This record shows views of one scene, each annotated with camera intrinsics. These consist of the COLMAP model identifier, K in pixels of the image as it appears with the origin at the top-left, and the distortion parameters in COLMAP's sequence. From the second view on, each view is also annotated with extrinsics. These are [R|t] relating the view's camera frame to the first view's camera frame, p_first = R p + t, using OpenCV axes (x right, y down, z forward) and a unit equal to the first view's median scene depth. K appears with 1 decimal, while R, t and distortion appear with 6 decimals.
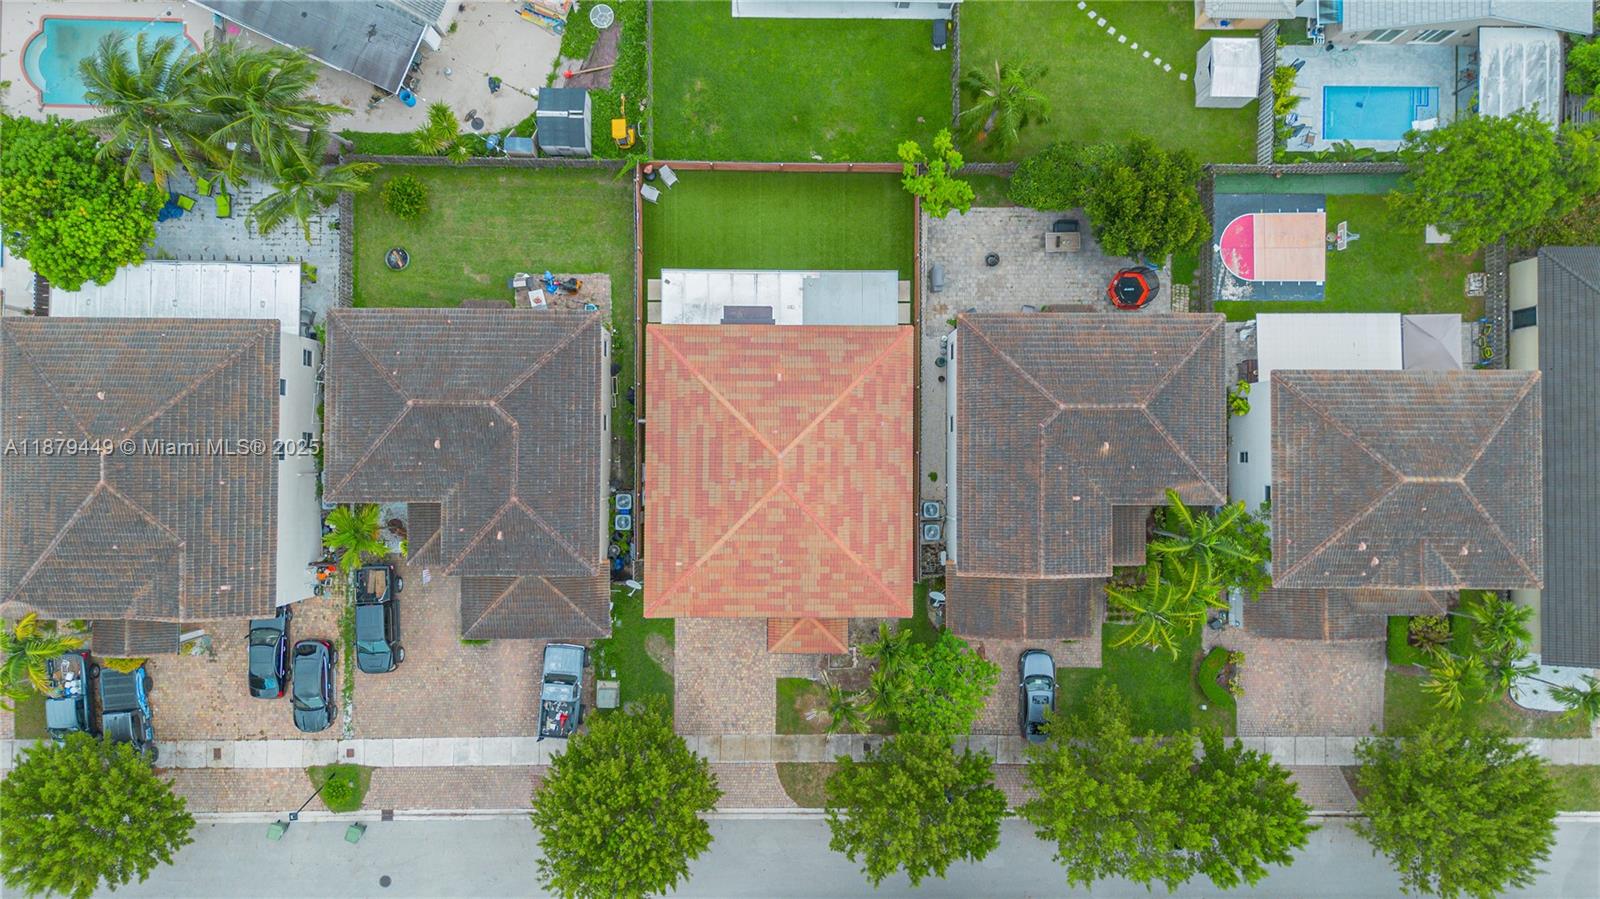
lens RADIAL K [[1144.7, 0, 802.8], [0, 1144.7, 449.3], [0, 0, 1]] dist [0.029416, -0.016916]
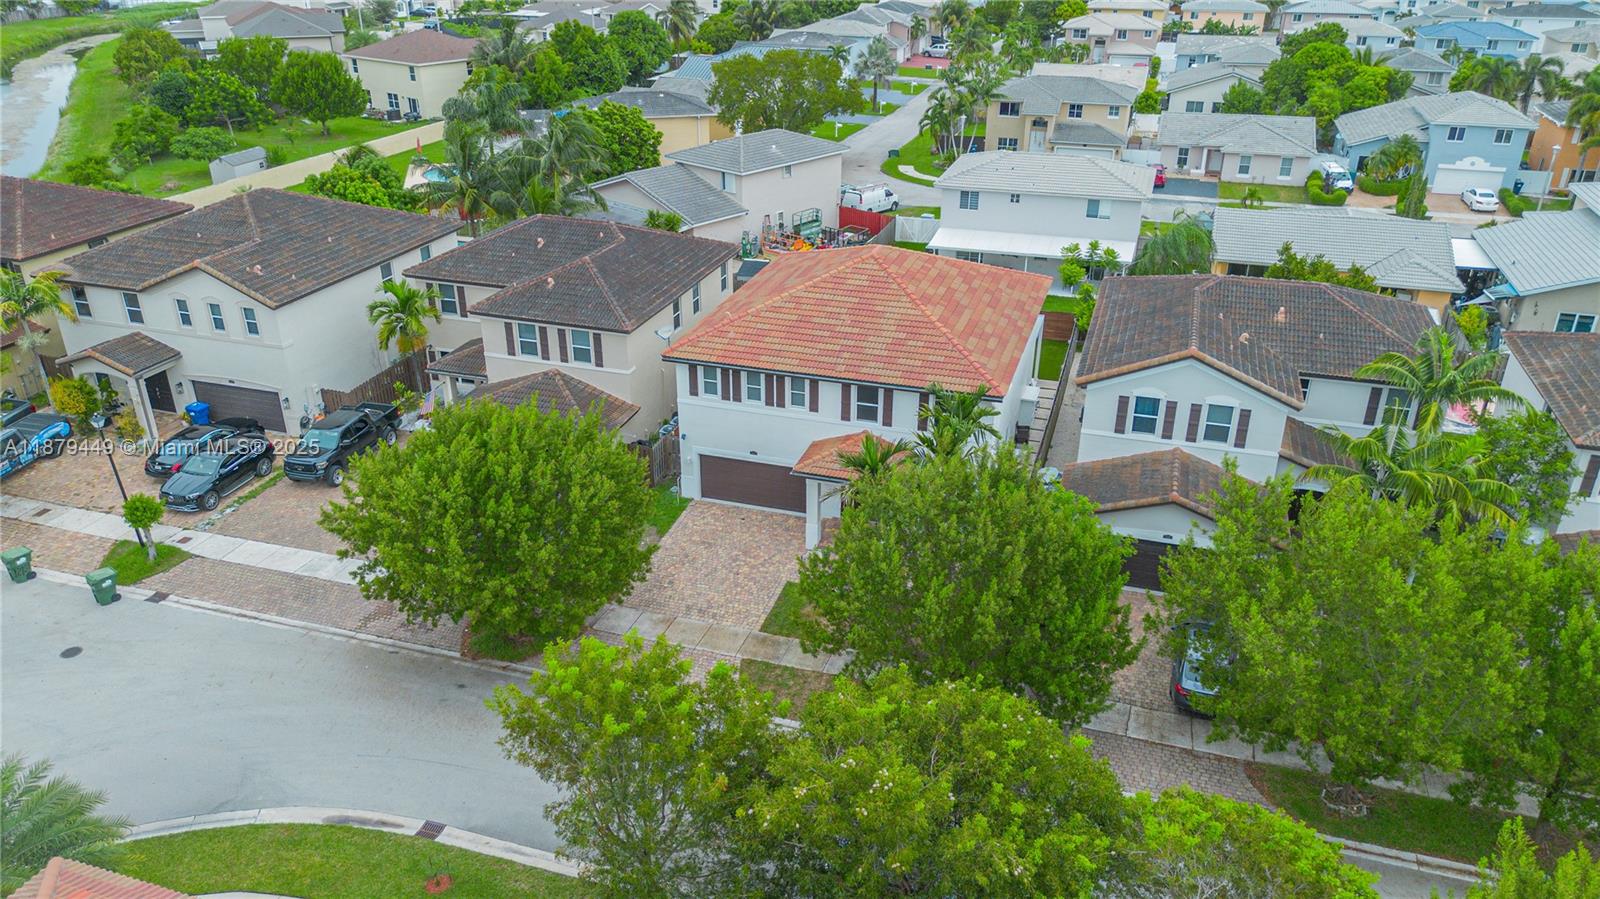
lens RADIAL K [[1144.7, 0, 793.7], [0, 1144.7, 444.7], [0, 0, 1]] dist [0.029416, -0.016916]
pose [[0.951987, 0.115526, -0.283505, 0.158923], [-0.305201, 0.430608, -0.849370, 0.724823], [0.023955, 0.895115, 0.445191, 0.636331]]
